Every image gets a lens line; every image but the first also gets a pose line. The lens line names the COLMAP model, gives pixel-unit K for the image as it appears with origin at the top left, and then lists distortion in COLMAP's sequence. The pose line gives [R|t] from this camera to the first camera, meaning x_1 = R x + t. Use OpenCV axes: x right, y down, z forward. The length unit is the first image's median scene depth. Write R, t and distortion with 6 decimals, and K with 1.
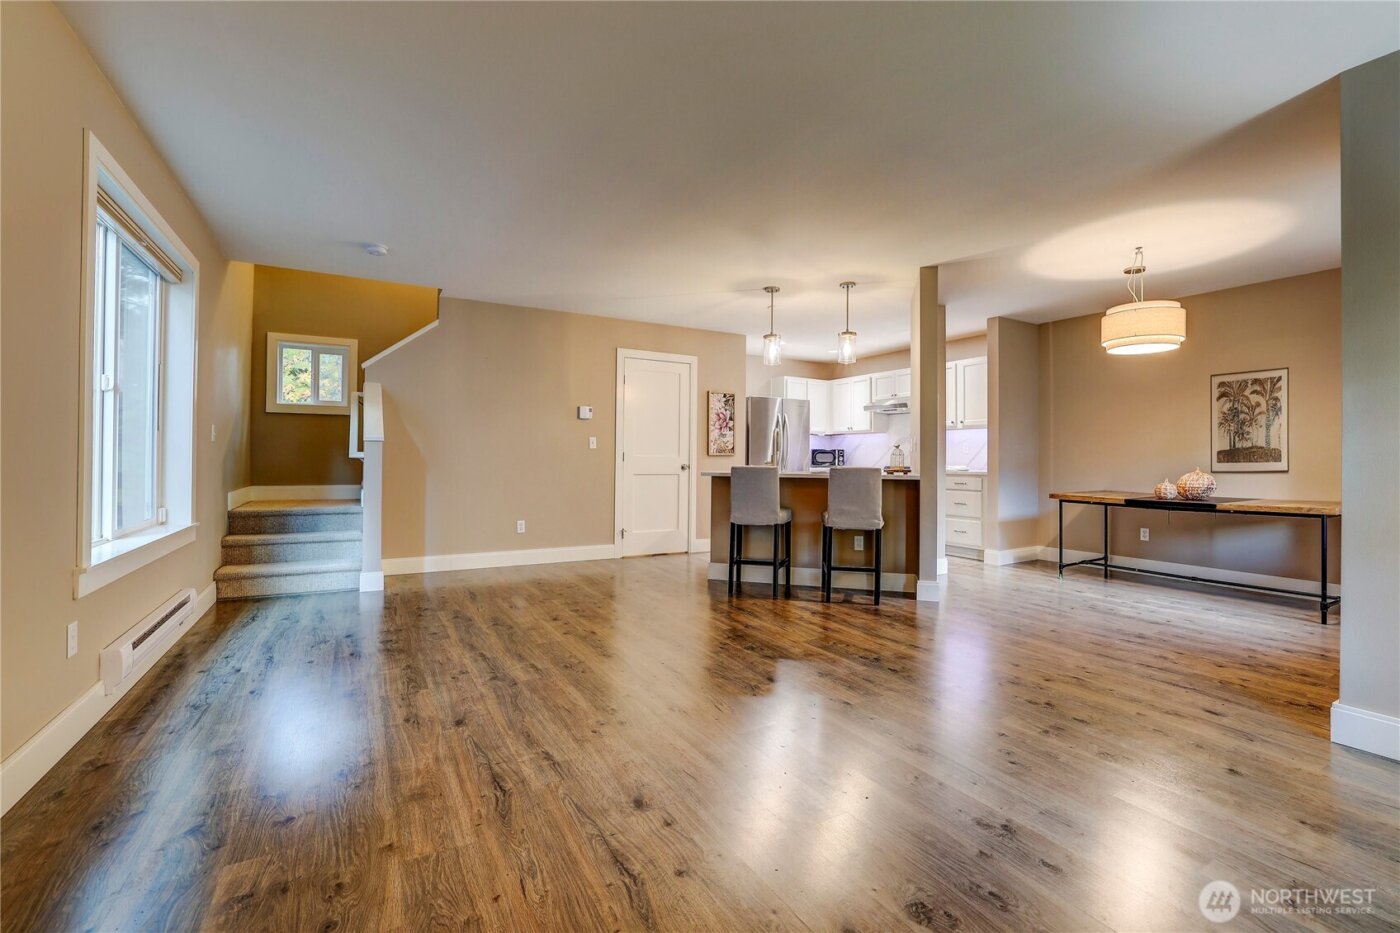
lens RADIAL K [[603.9, 0, 701.8], [0, 603.9, 455.9], [0, 0, 1]] dist [-0.050119, 0.015338]
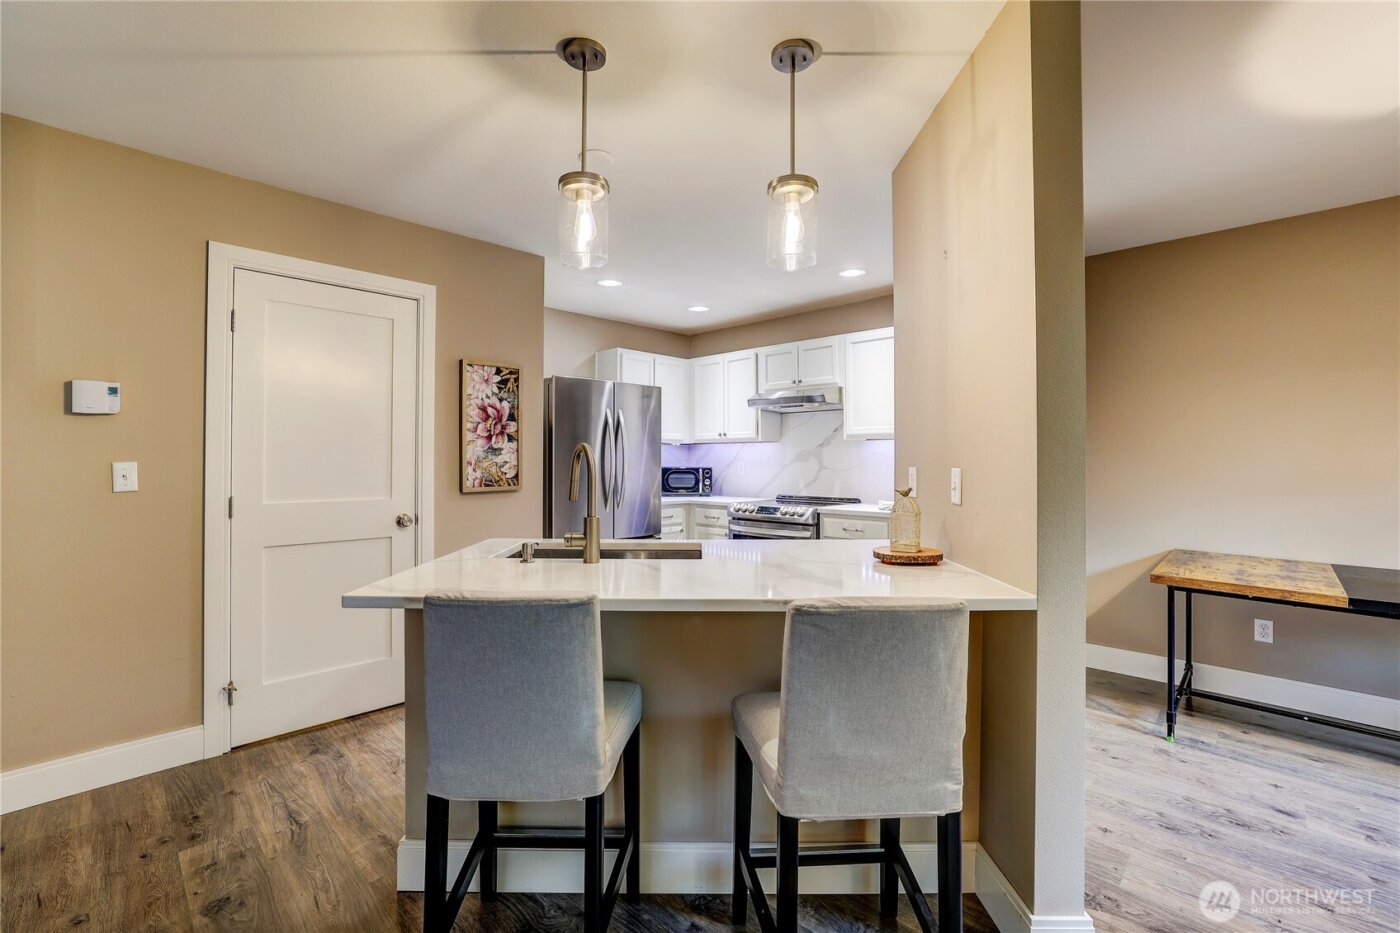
lens RADIAL K [[603.9, 0, 701.8], [0, 603.9, 455.9], [0, 0, 1]] dist [-0.050119, 0.015338]
pose [[0.962513, -0.004890, 0.271190, 0.091242], [0.004345, 0.999987, 0.002608, -0.042657], [-0.271200, -0.001332, 0.962522, 0.671516]]
